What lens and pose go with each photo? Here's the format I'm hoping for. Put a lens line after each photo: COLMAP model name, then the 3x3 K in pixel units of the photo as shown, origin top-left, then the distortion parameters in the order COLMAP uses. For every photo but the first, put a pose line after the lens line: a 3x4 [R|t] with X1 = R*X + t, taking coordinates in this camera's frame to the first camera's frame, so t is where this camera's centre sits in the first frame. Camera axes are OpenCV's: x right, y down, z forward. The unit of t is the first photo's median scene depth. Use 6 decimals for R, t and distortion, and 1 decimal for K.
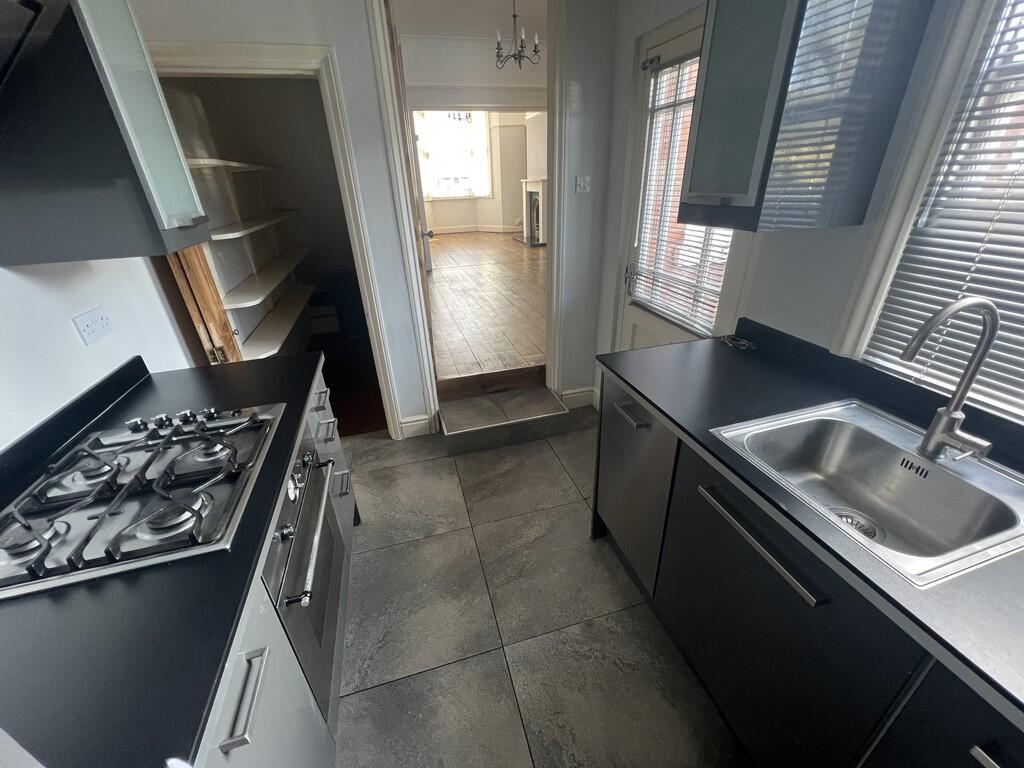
lens RADIAL K [[410.4, 0, 513.2], [0, 410.4, 380.2], [0, 0, 1]] dist [-0.000690, 0.000375]
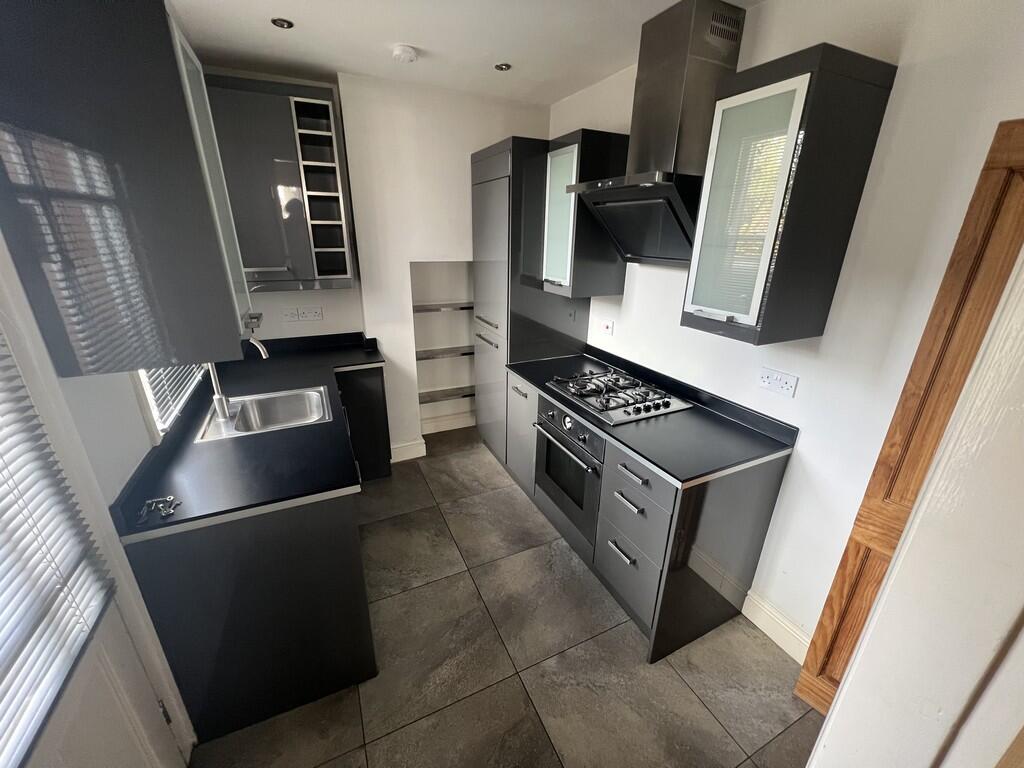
lens RADIAL K [[410.4, 0, 510.4], [0, 410.4, 384.9], [0, 0, 1]] dist [-0.000690, 0.000375]
pose [[-0.986139, 0.094182, -0.136603, -0.033827], [-0.036683, 0.679166, 0.733067, -0.841159], [0.161818, 0.727917, -0.666297, 1.431856]]
